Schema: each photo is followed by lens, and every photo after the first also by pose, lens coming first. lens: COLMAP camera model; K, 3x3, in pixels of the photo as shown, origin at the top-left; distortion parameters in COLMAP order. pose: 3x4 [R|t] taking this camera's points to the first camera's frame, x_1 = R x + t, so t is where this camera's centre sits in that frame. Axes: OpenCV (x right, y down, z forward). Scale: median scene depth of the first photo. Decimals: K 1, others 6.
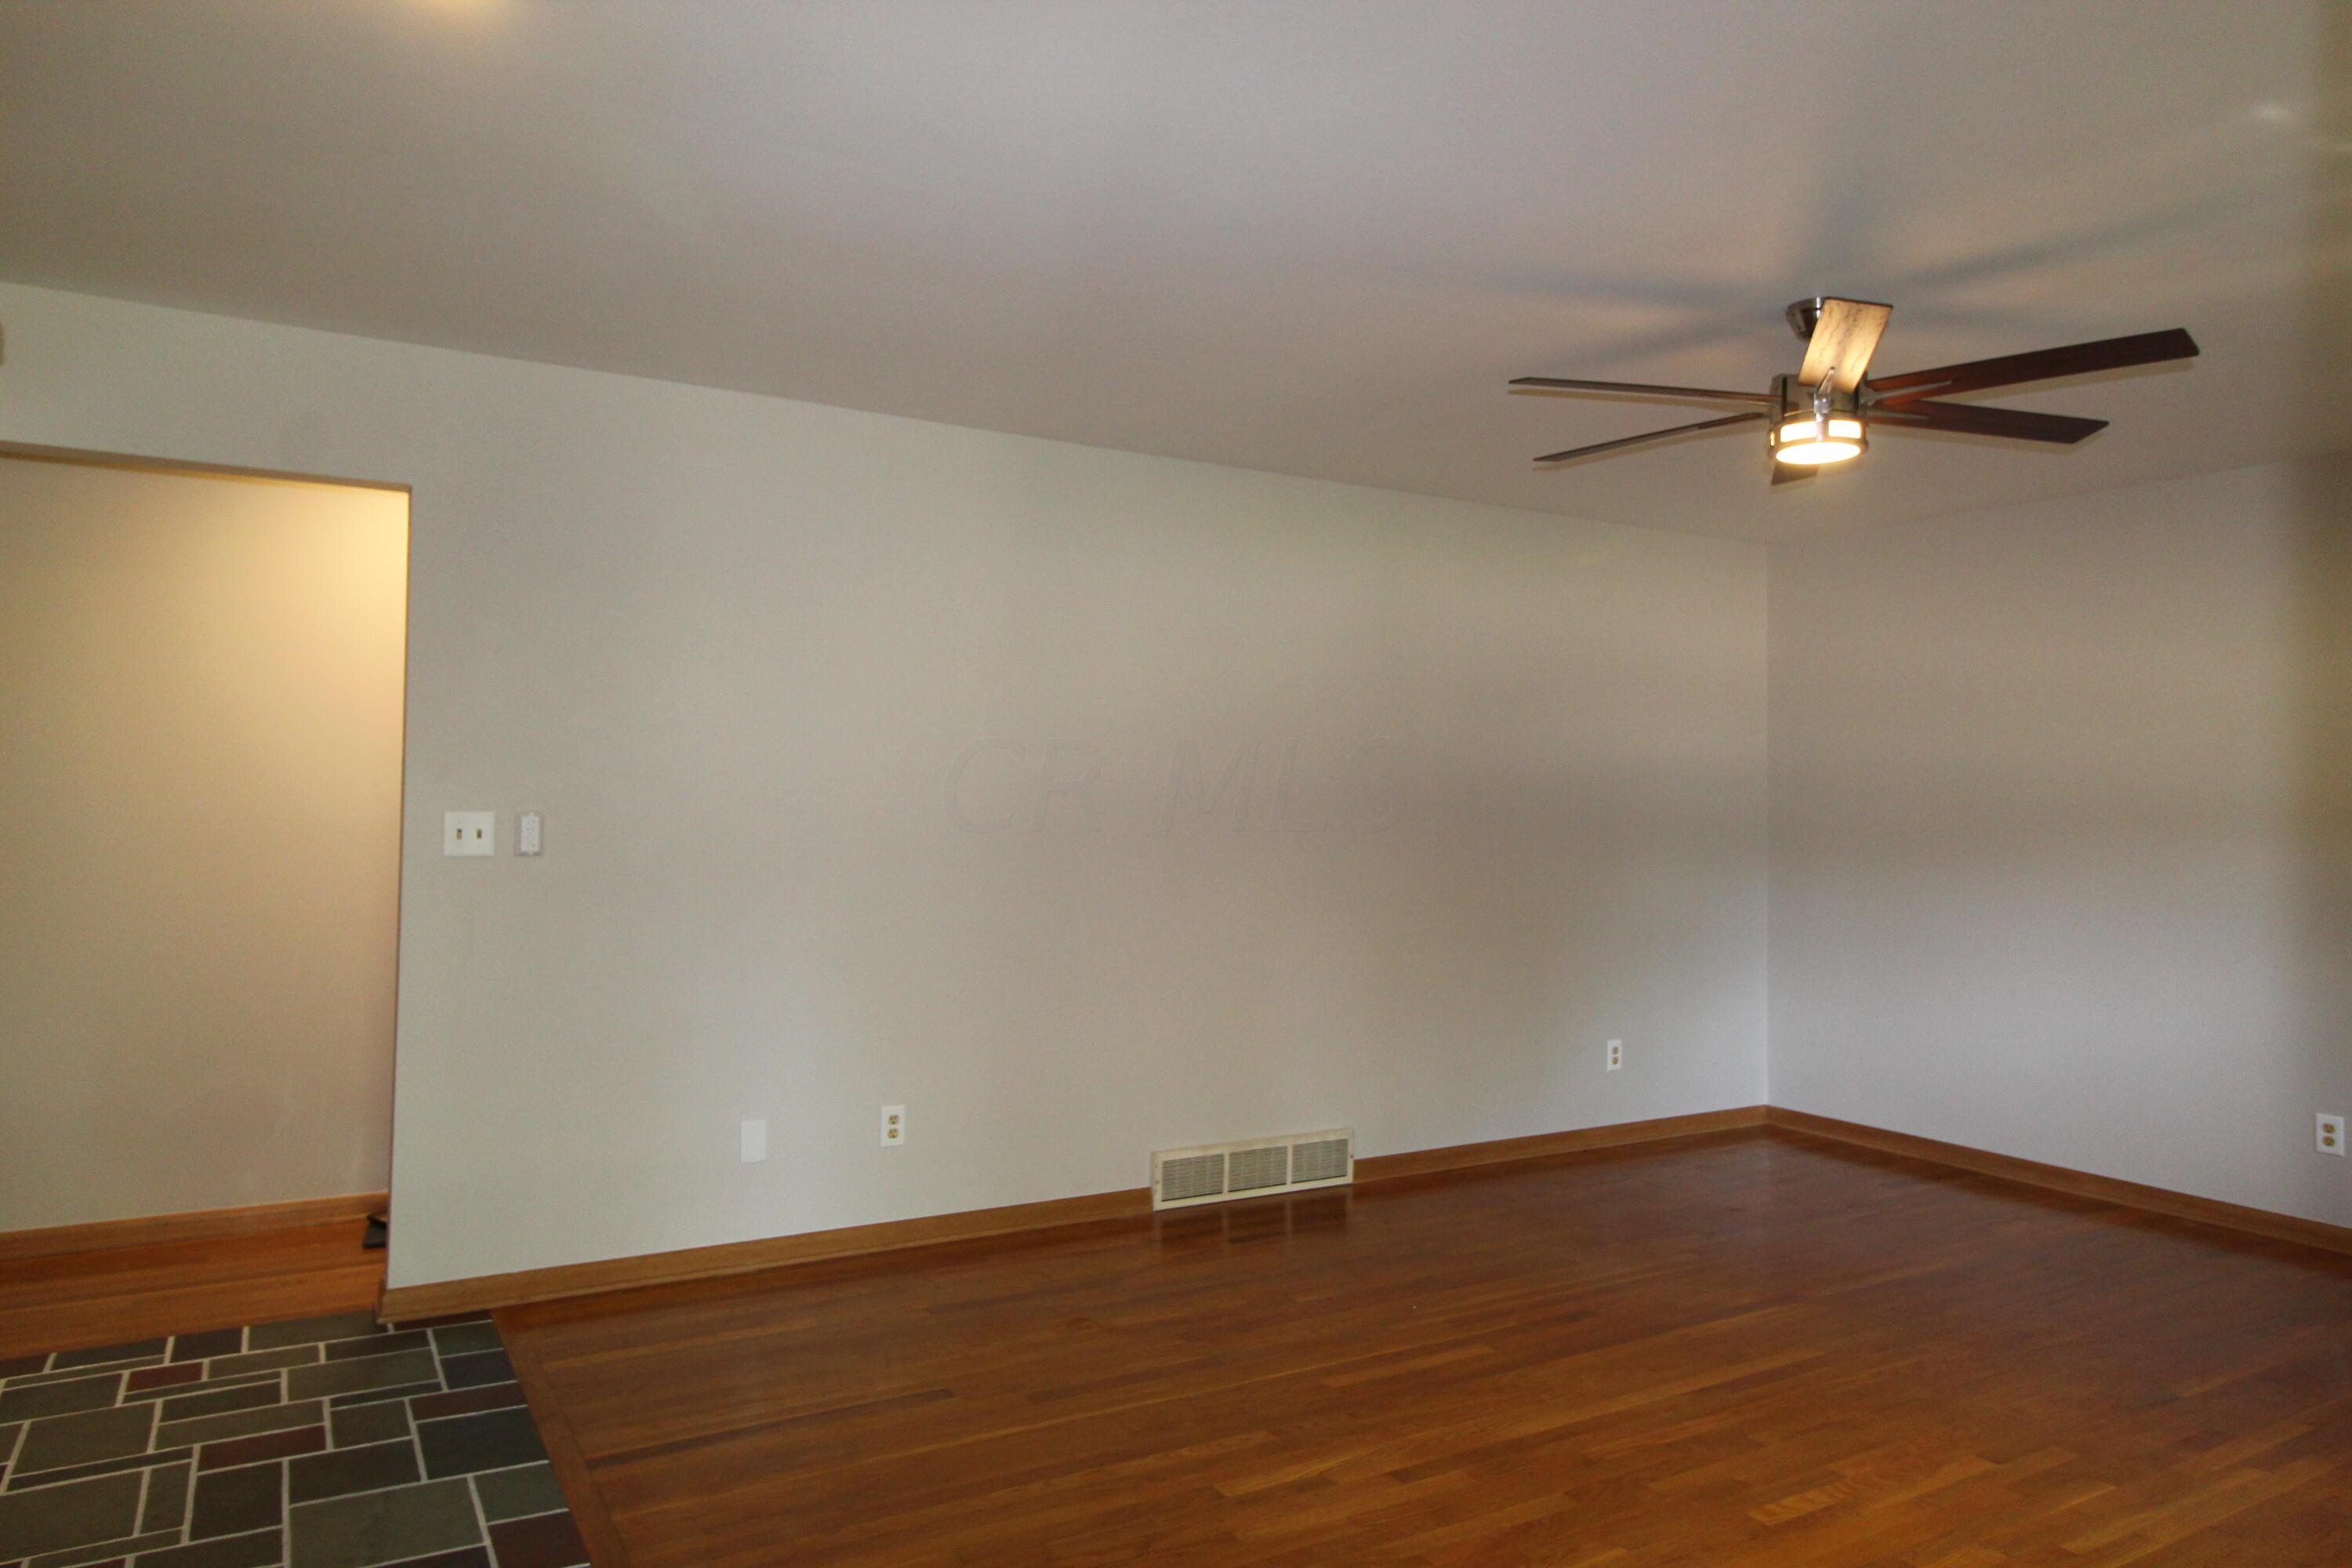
lens RADIAL K [[1523.2, 0, 1177.8], [0, 1523.2, 783.0], [0, 0, 1]] dist [0.021975, -0.004246]
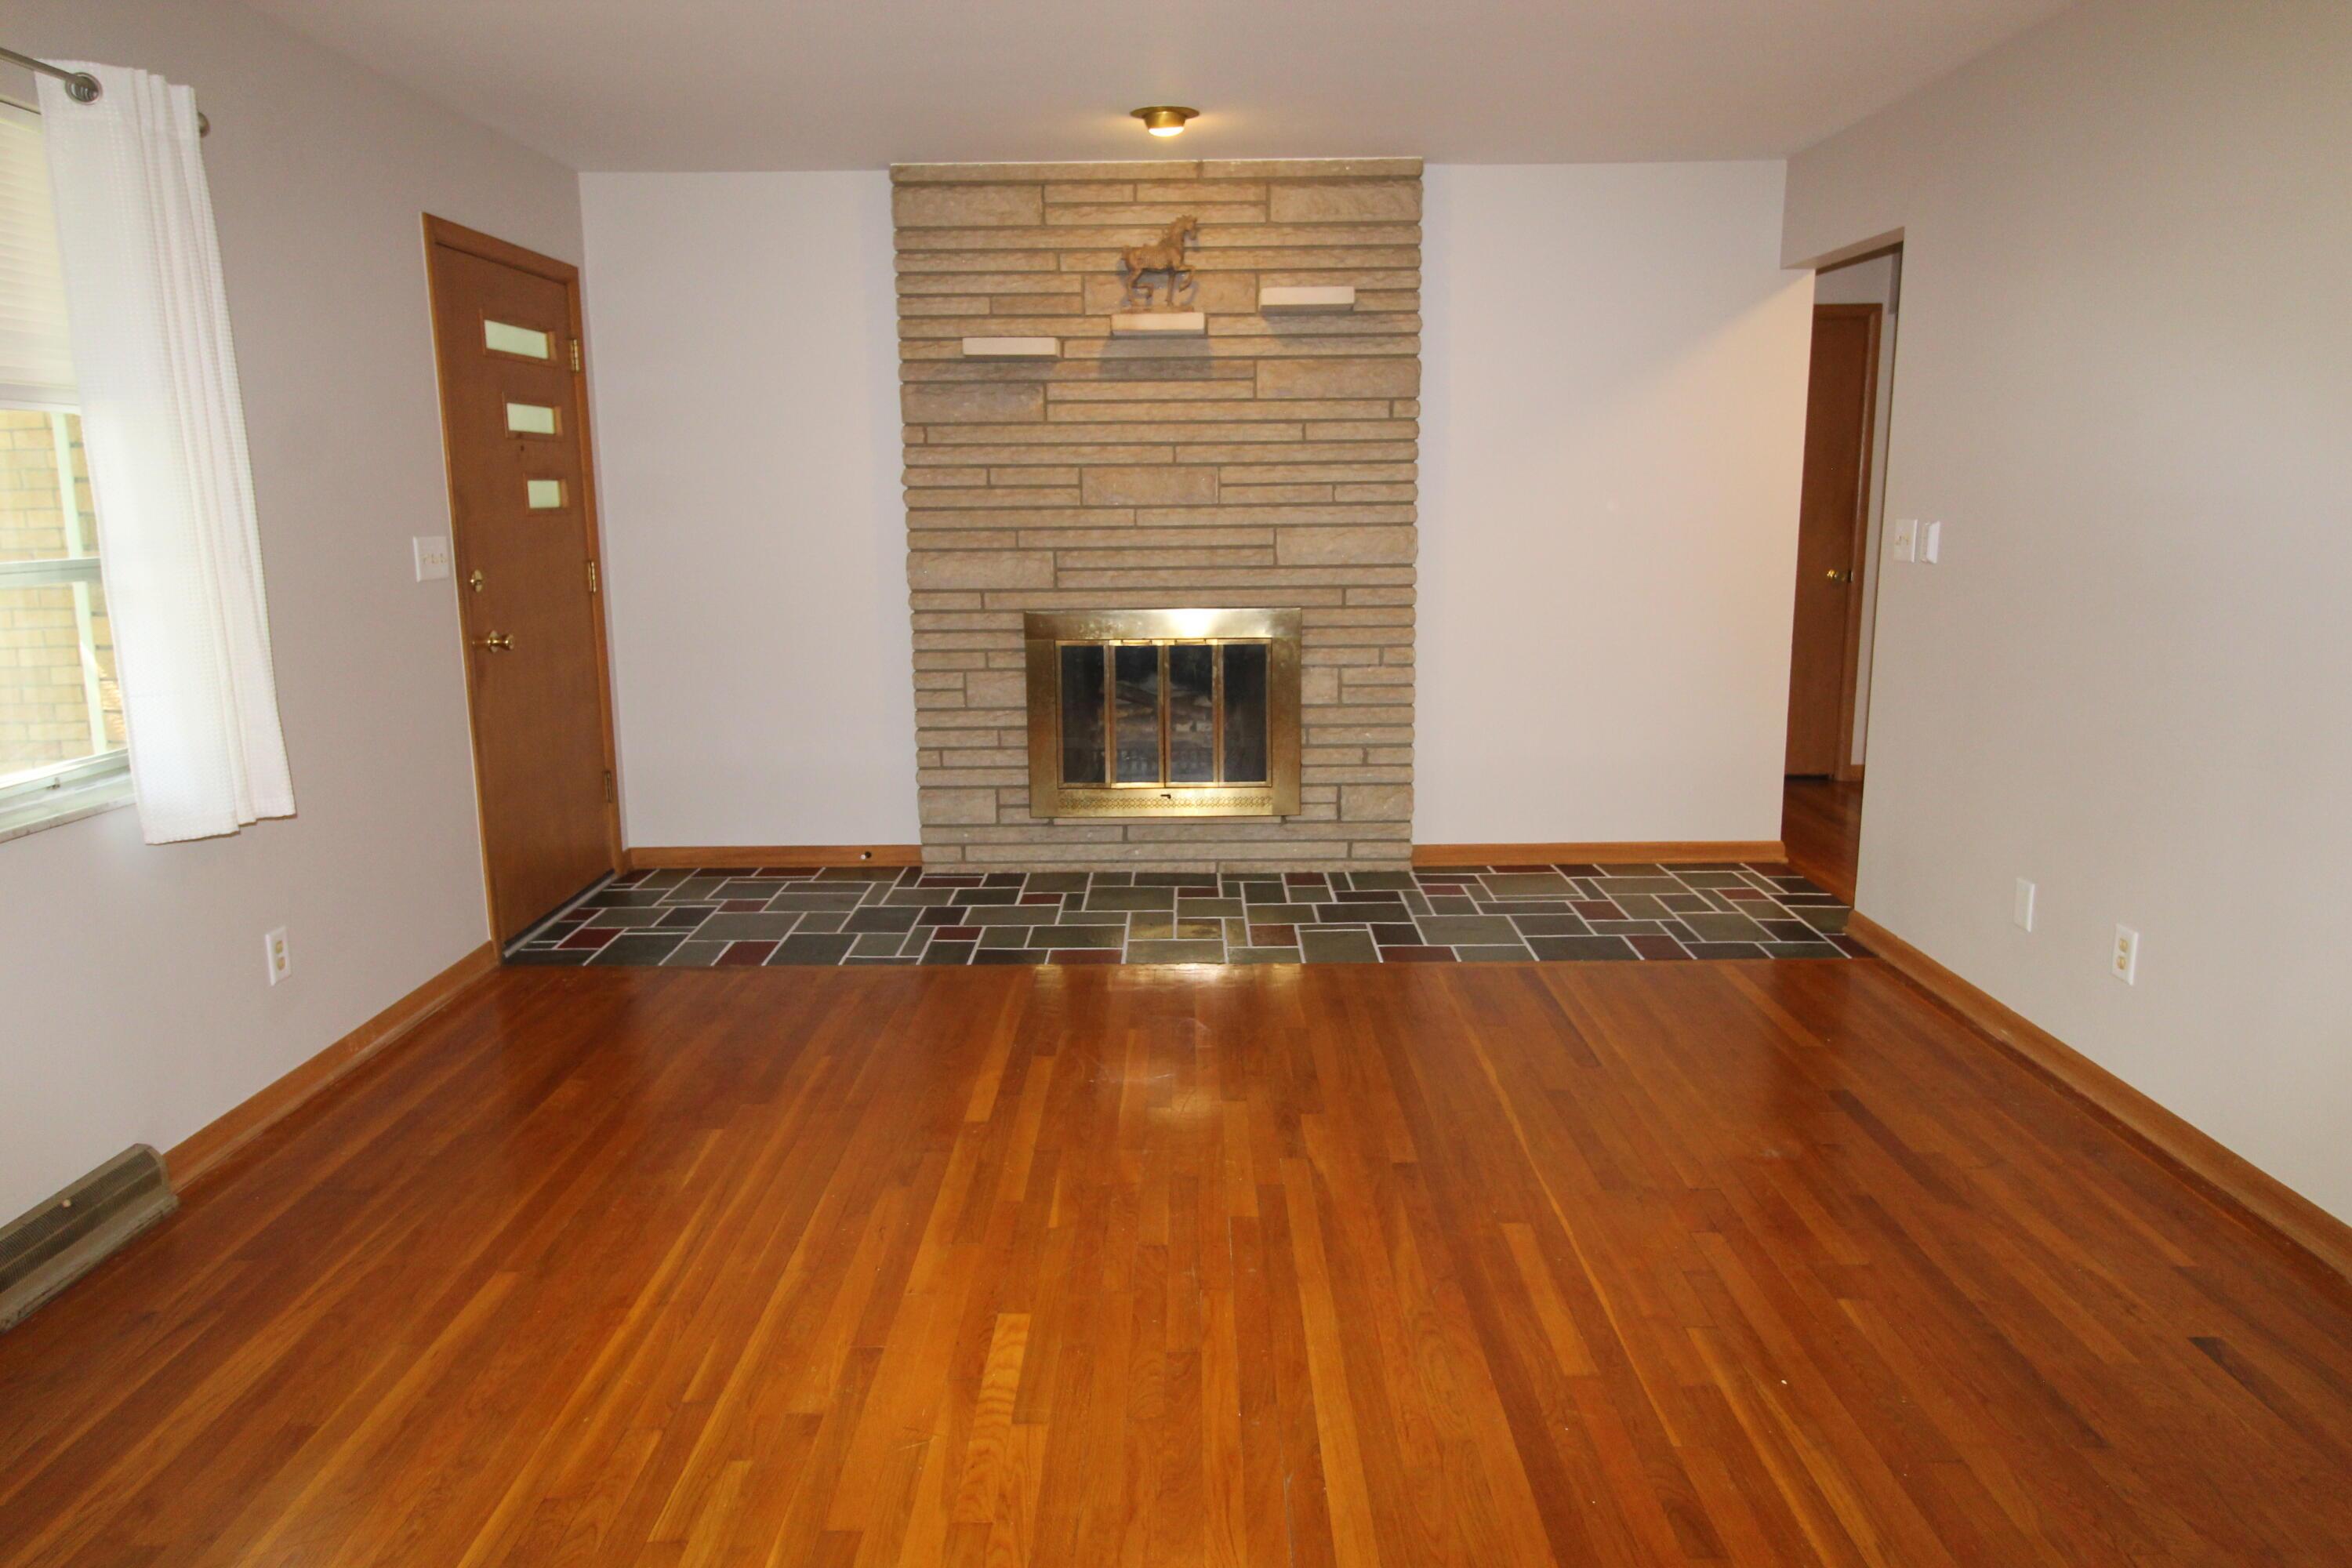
lens RADIAL K [[1523.2, 0, 1178.3], [0, 1523.2, 784.5], [0, 0, 1]] dist [0.021975, -0.004246]
pose [[-0.514273, 0.155937, -0.843331, 0.827577], [0.004625, 0.983821, 0.179094, 0.007986], [0.857614, 0.088203, -0.506674, 1.203518]]
